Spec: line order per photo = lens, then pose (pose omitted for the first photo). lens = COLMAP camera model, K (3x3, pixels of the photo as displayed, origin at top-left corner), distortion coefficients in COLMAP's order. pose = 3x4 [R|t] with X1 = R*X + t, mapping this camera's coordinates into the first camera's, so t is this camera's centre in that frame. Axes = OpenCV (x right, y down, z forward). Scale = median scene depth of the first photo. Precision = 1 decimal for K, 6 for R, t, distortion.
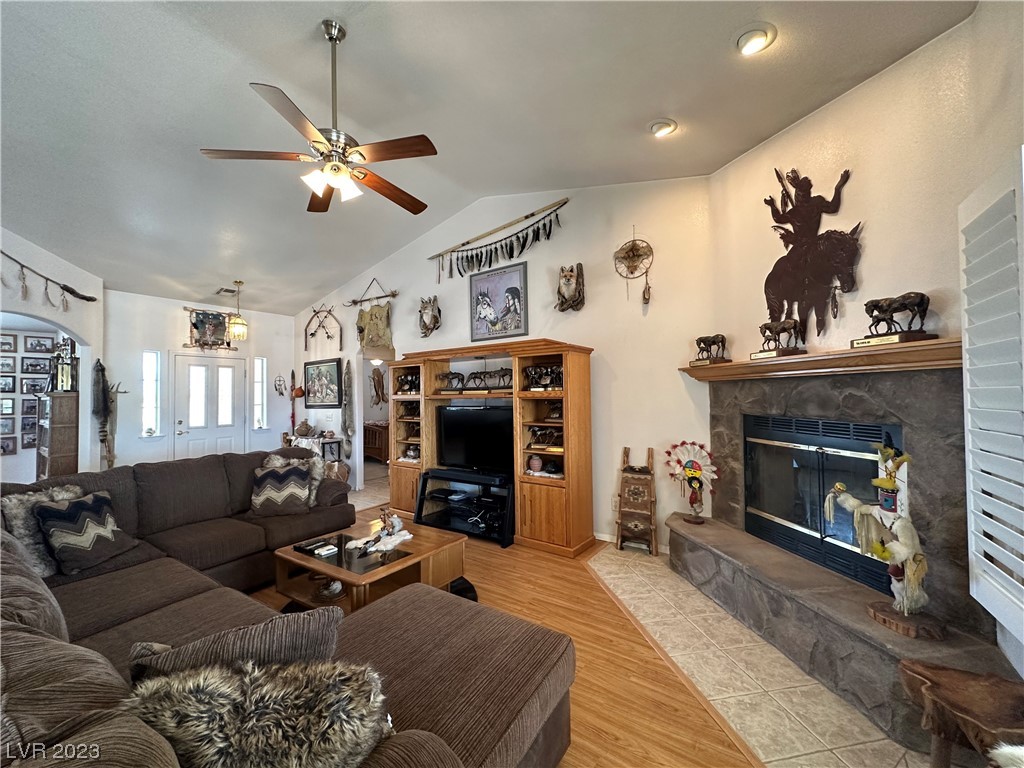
lens RADIAL K [[402.4, 0, 512.0], [0, 402.4, 384.0], [0, 0, 1]] dist [0.002582, 0.000267]
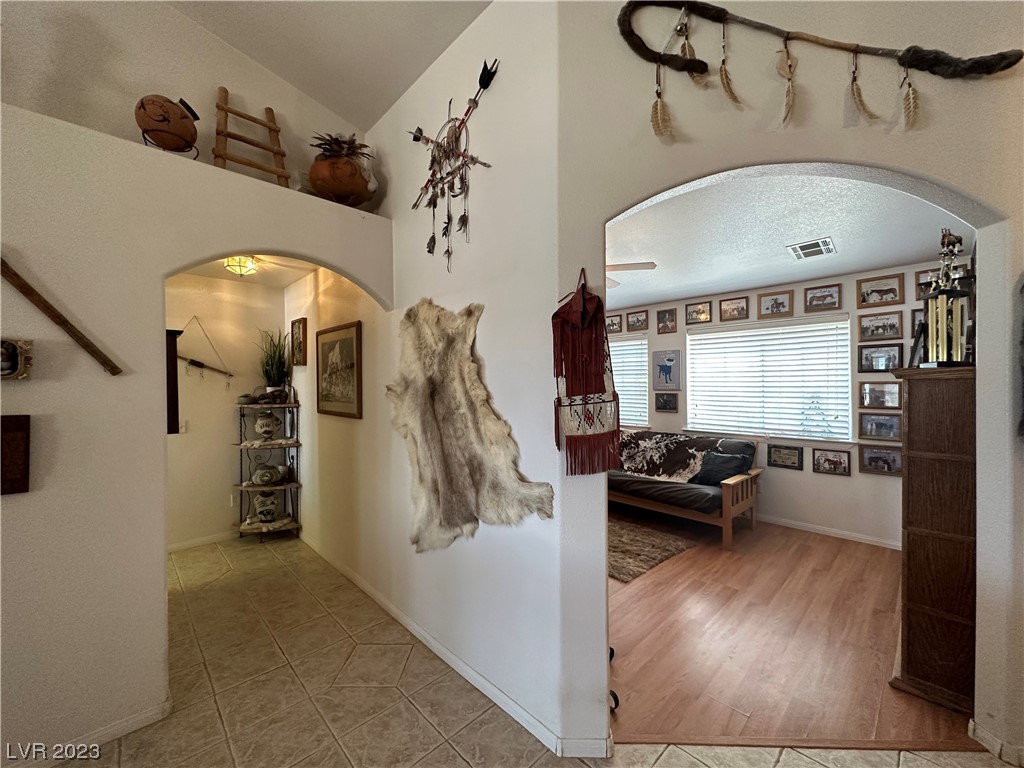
lens RADIAL K [[402.4, 0, 512.0], [0, 402.4, 384.0], [0, 0, 1]] dist [0.002582, 0.000267]
pose [[-0.201889, 0.015499, -0.979286, -0.653625], [0.031502, 0.999460, 0.009323, 0.018357], [0.978902, -0.028967, -0.202268, 0.680442]]
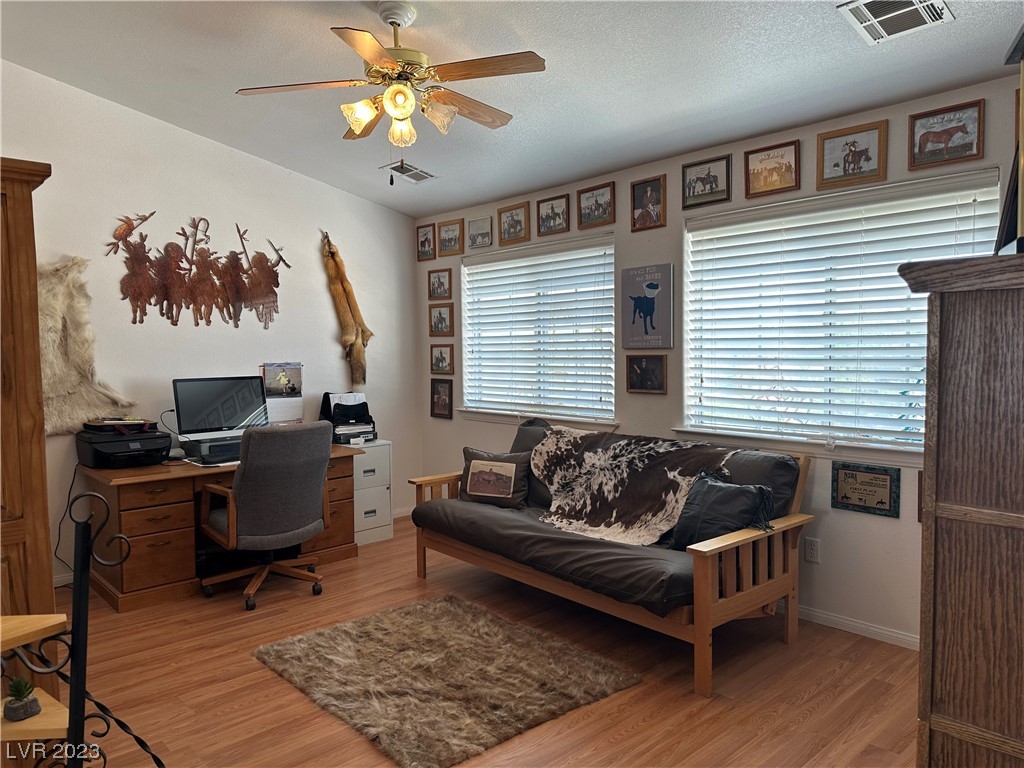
lens RADIAL K [[701.0, 0, 512.0], [0, 701.0, 384.0], [0, 0, 1]] dist [0.102830, -0.121210]
pose [[-0.221489, 0.069848, -0.972658, -0.848183], [0.039067, 0.997266, 0.062720, 0.038314], [0.974380, -0.024107, -0.223612, 0.887205]]
